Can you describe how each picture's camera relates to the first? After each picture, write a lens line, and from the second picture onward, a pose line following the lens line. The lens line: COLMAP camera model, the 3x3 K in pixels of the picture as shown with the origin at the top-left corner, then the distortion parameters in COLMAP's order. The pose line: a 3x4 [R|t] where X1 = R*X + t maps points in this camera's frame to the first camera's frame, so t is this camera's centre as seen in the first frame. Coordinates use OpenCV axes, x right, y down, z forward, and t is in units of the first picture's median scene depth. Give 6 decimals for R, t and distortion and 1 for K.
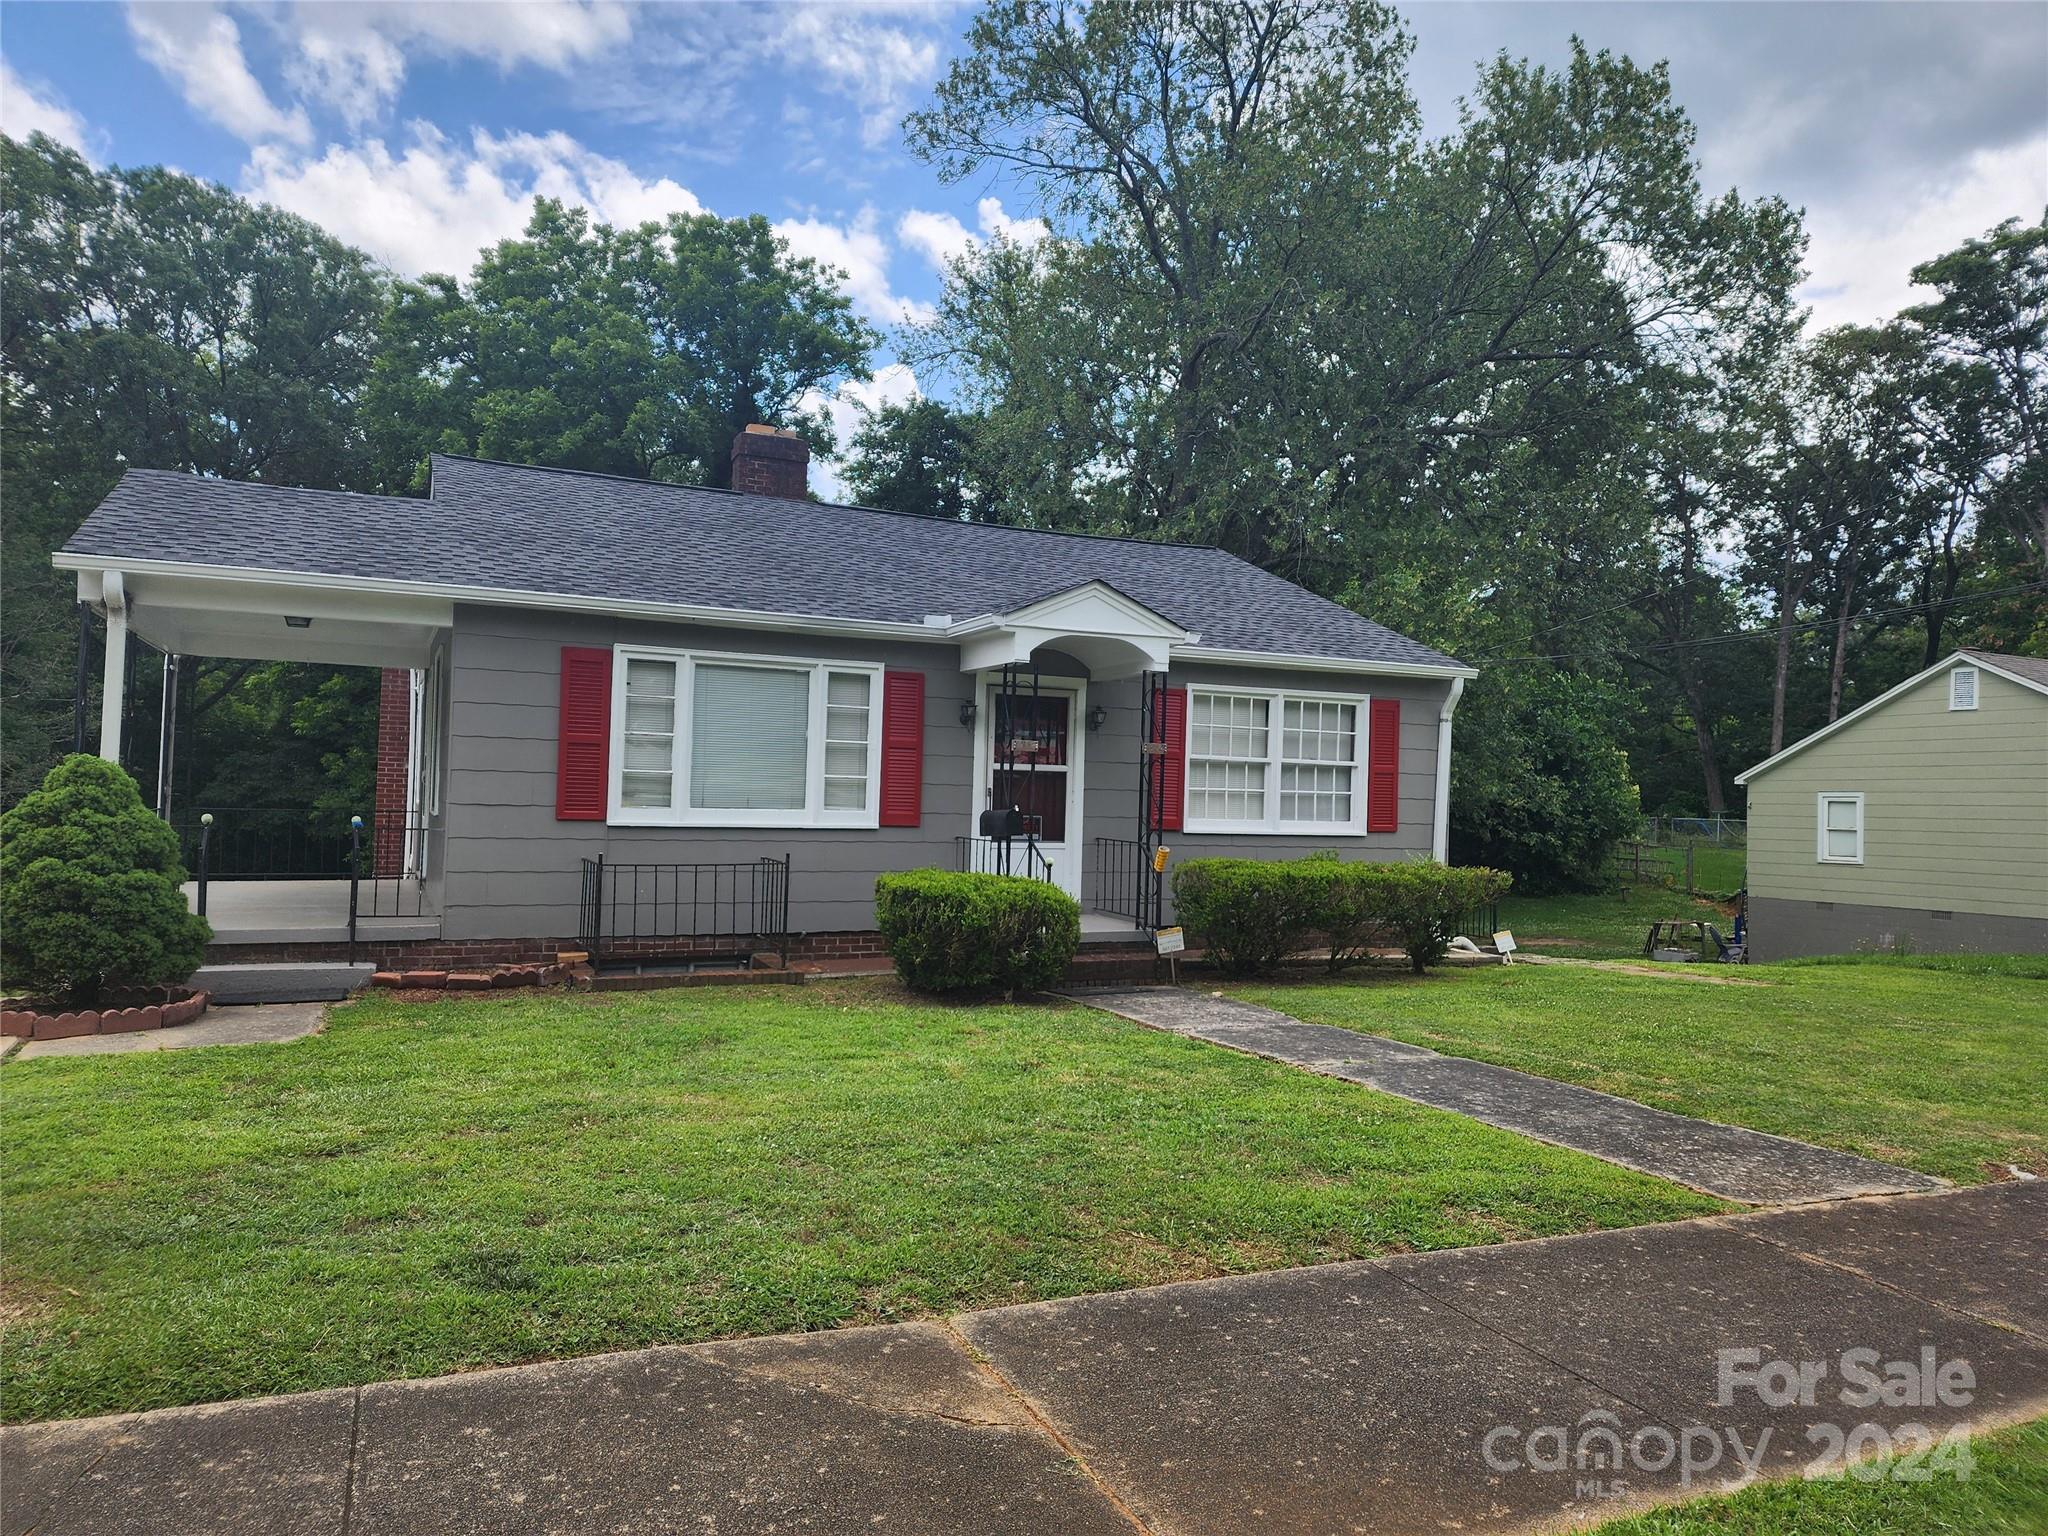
lens RADIAL K [[1373.4, 0, 1042.6], [0, 1373.4, 752.1], [0, 0, 1]] dist [0.047991, -0.018867]
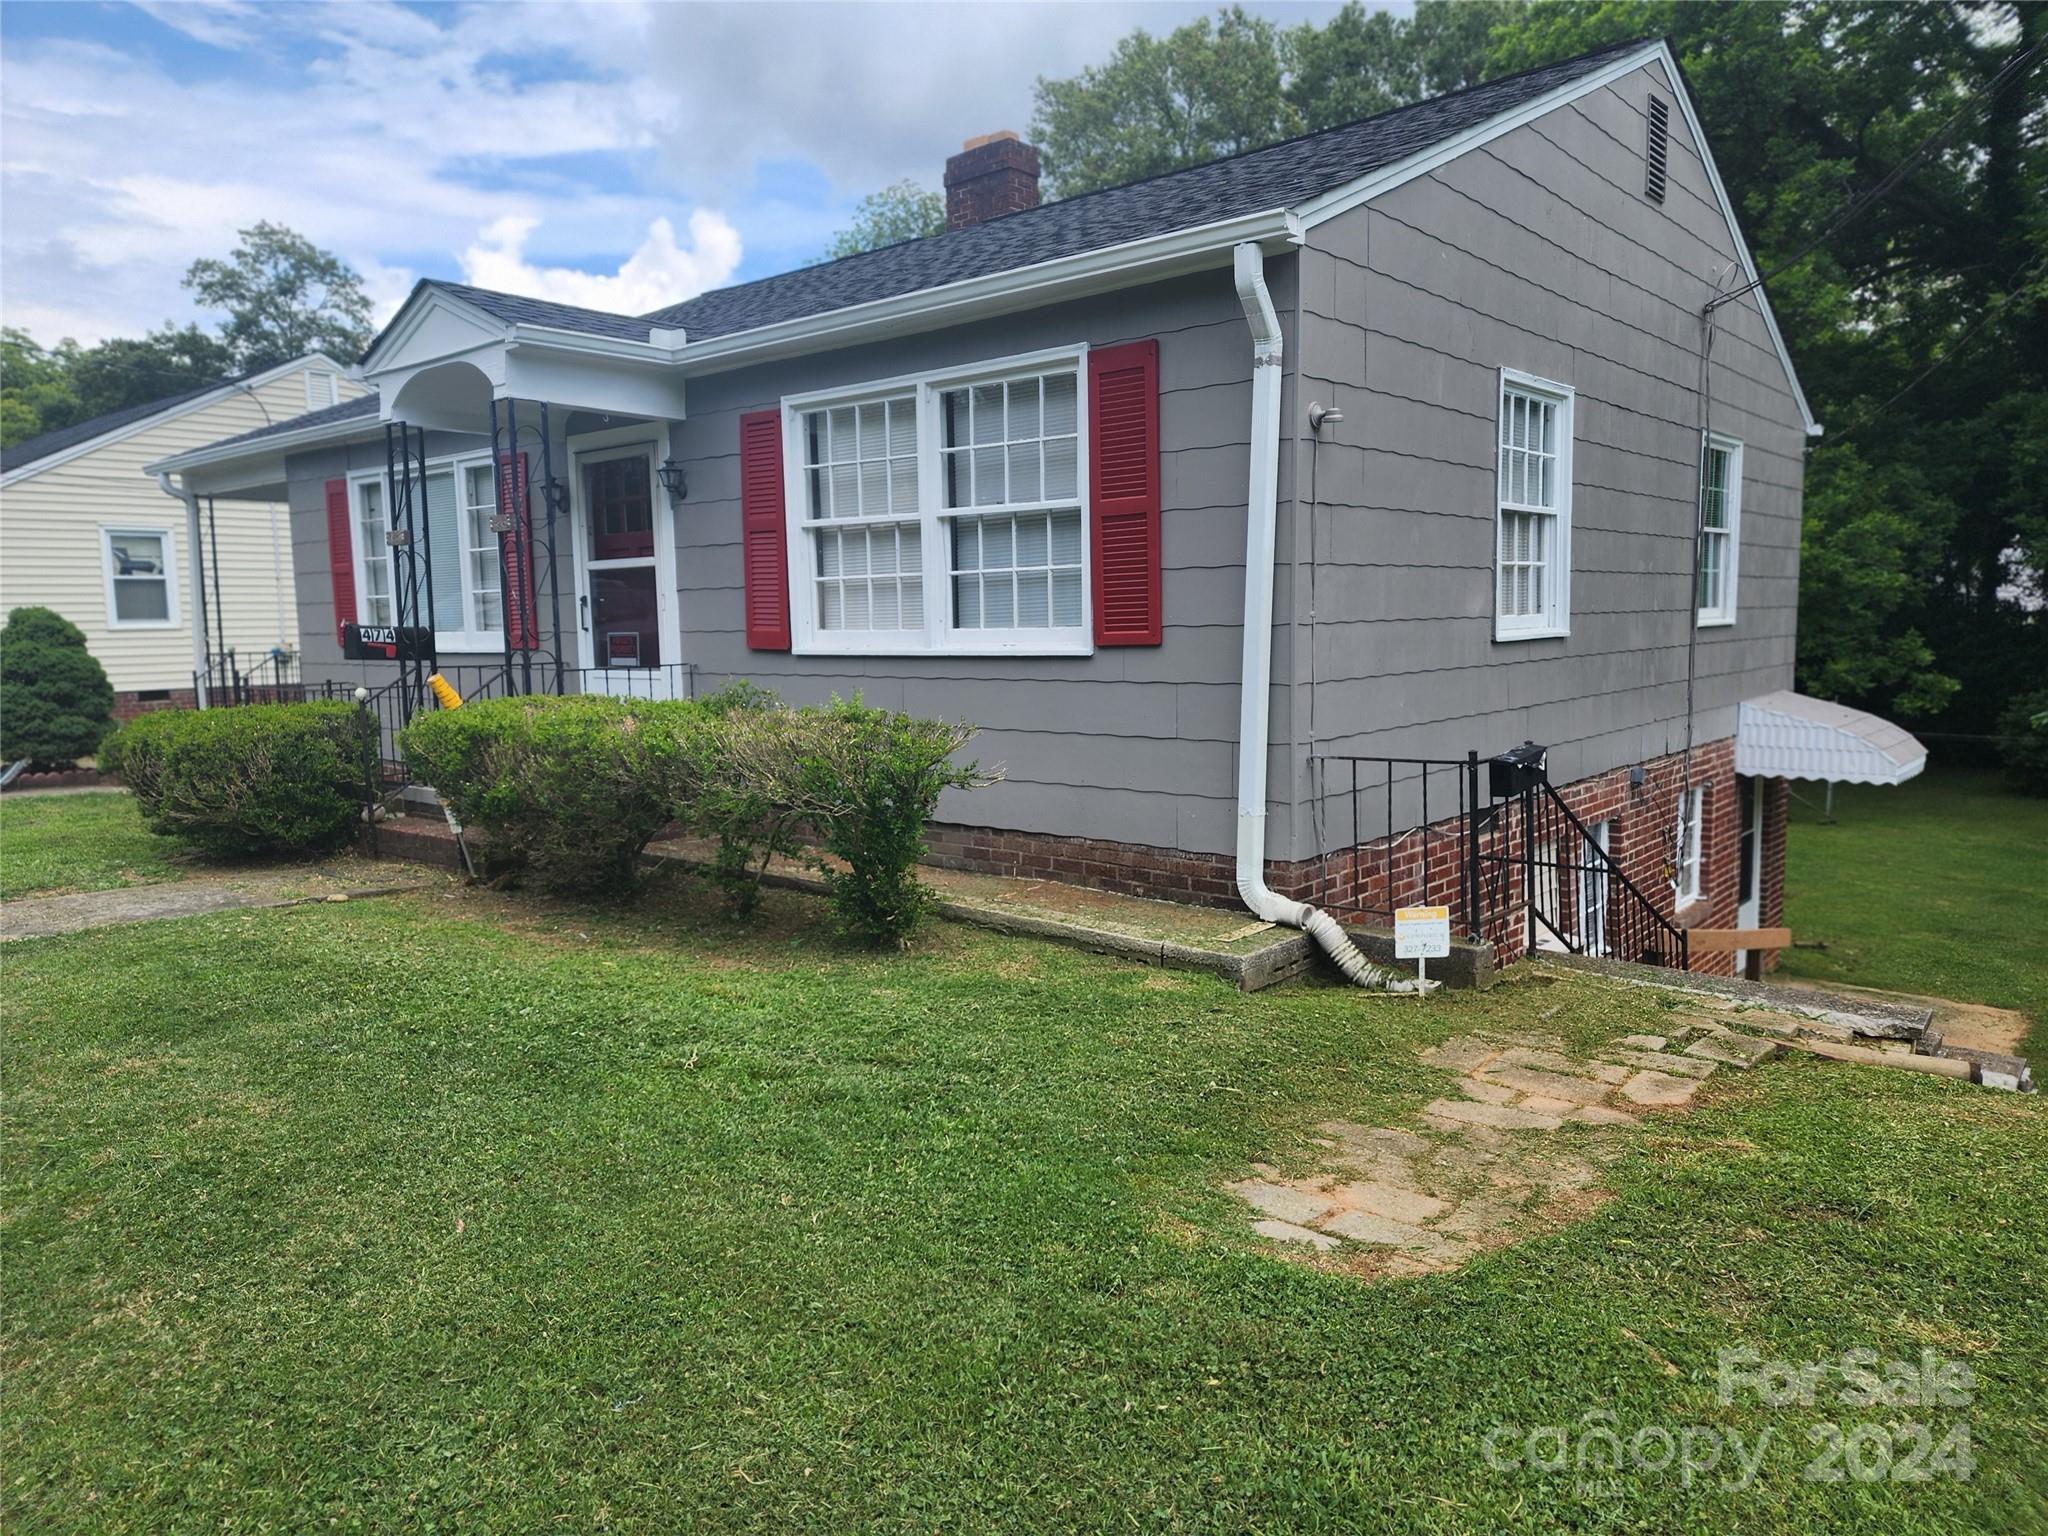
lens RADIAL K [[1373.4, 0, 1018.7], [0, 1373.4, 789.3], [0, 0, 1]] dist [0.047991, -0.018867]
pose [[0.413104, 0.080238, -0.907142, 0.727228], [0.059327, 0.991624, 0.114728, 0.056315], [0.908750, -0.101213, 0.404883, 0.874716]]
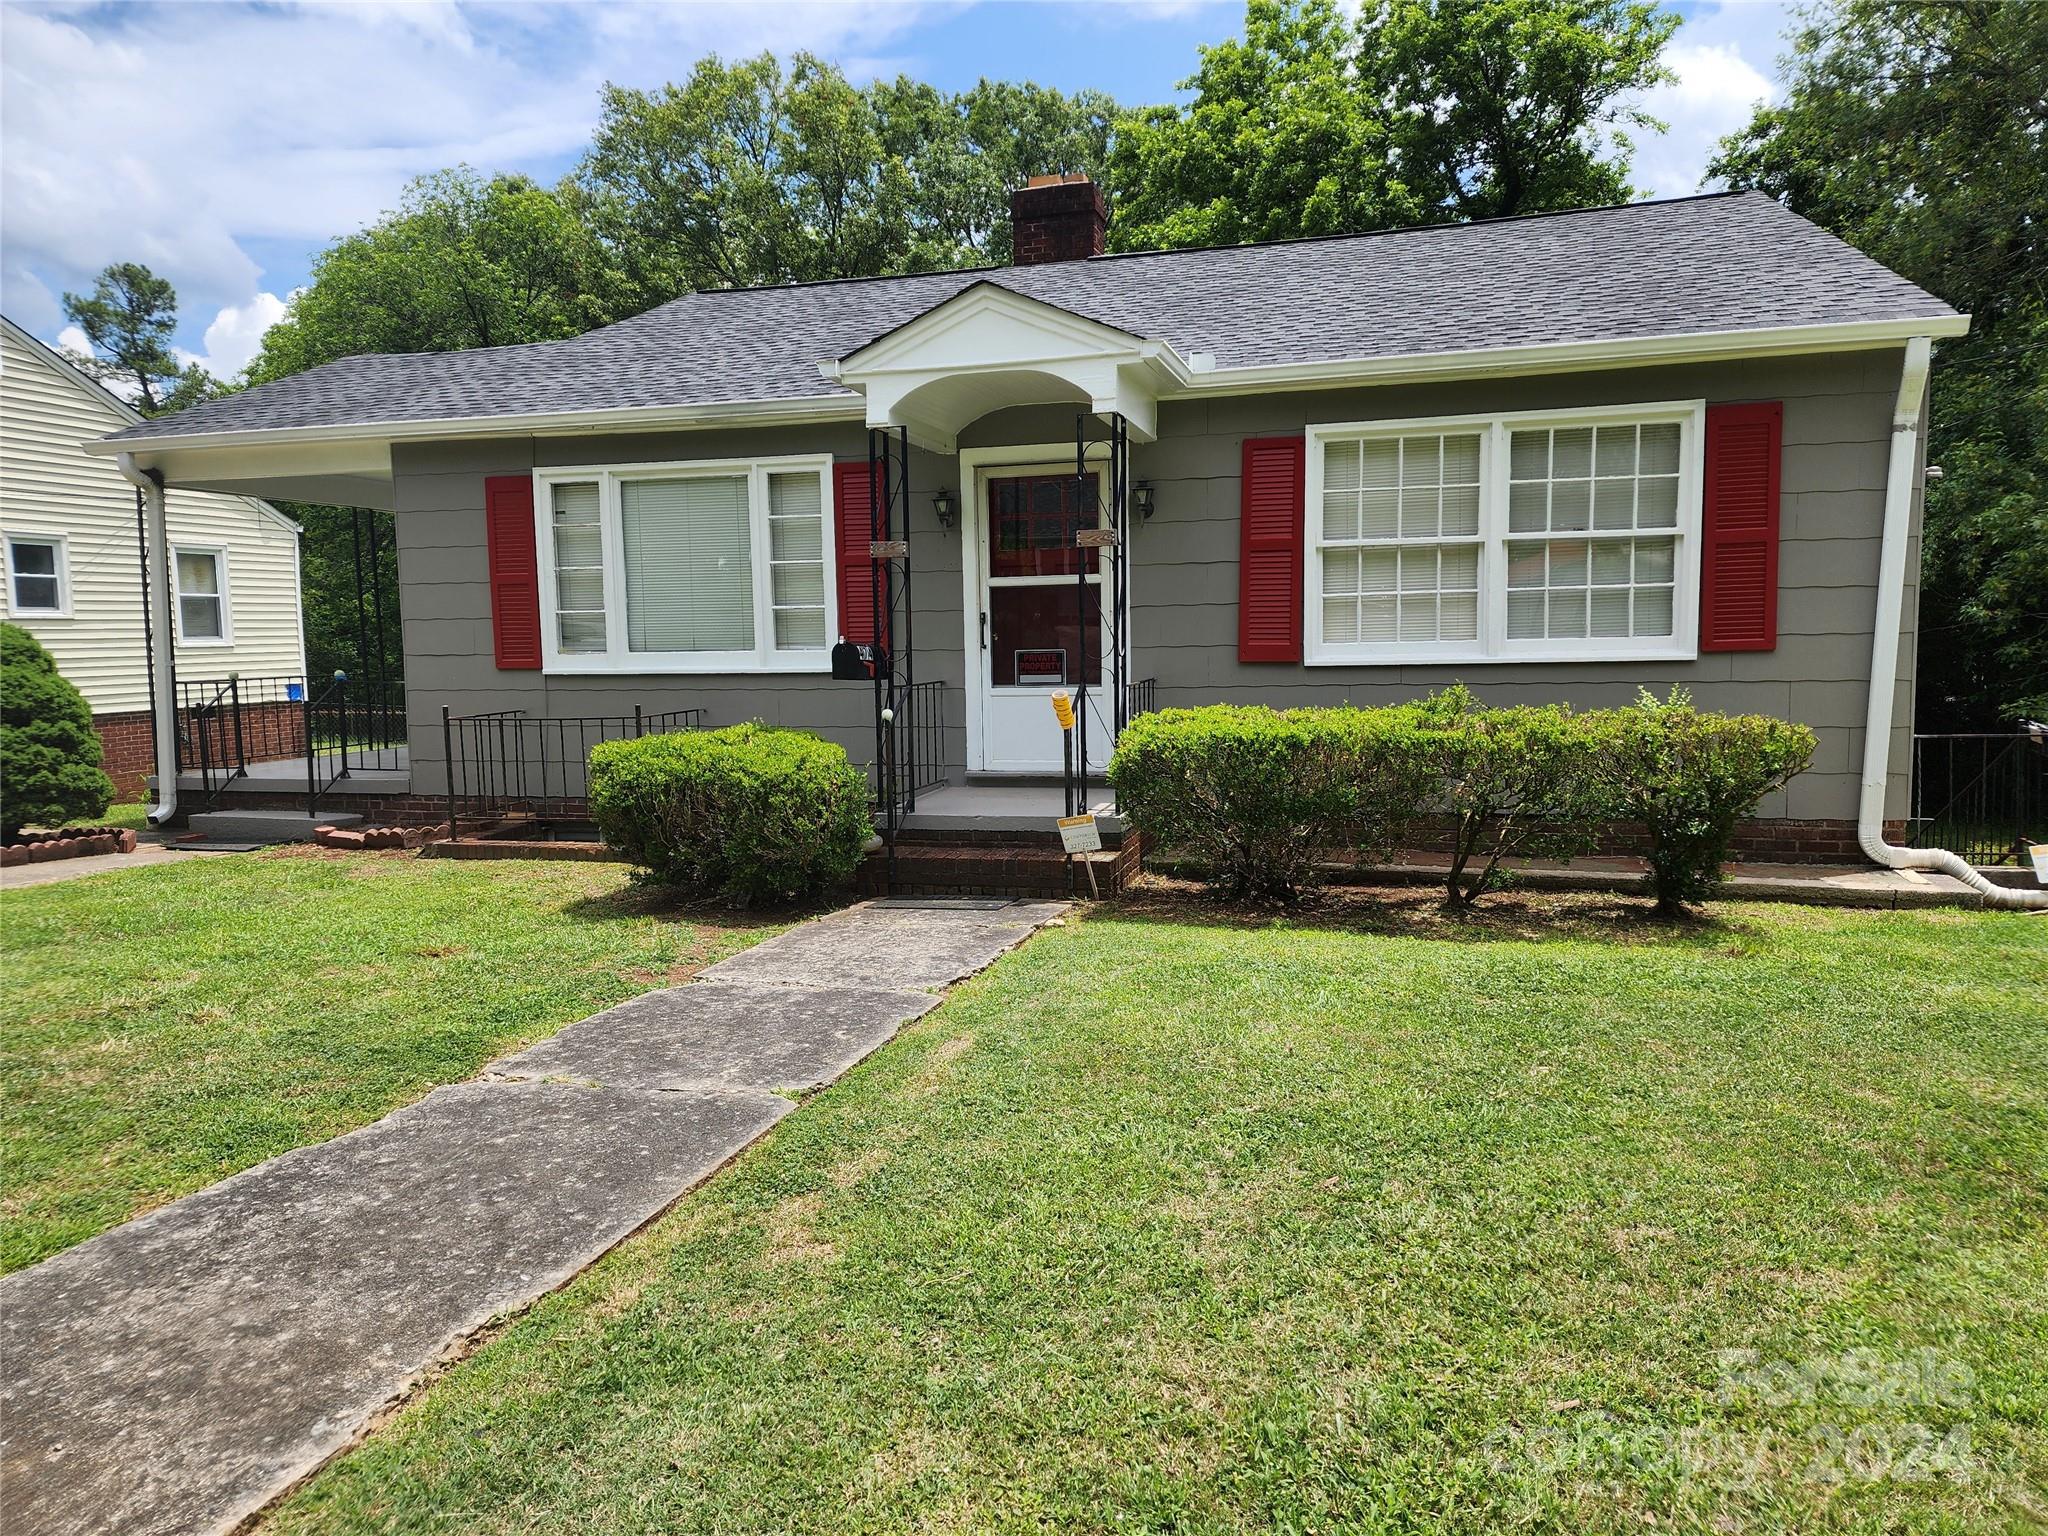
lens RADIAL K [[1373.4, 0, 1026.5], [0, 1373.4, 760.2], [0, 0, 1]] dist [0.047991, -0.018867]
pose [[0.759377, 0.021716, -0.650289, 0.439762], [0.059816, 0.992881, 0.103006, 0.029720], [0.647896, -0.117118, 0.752671, 0.447020]]
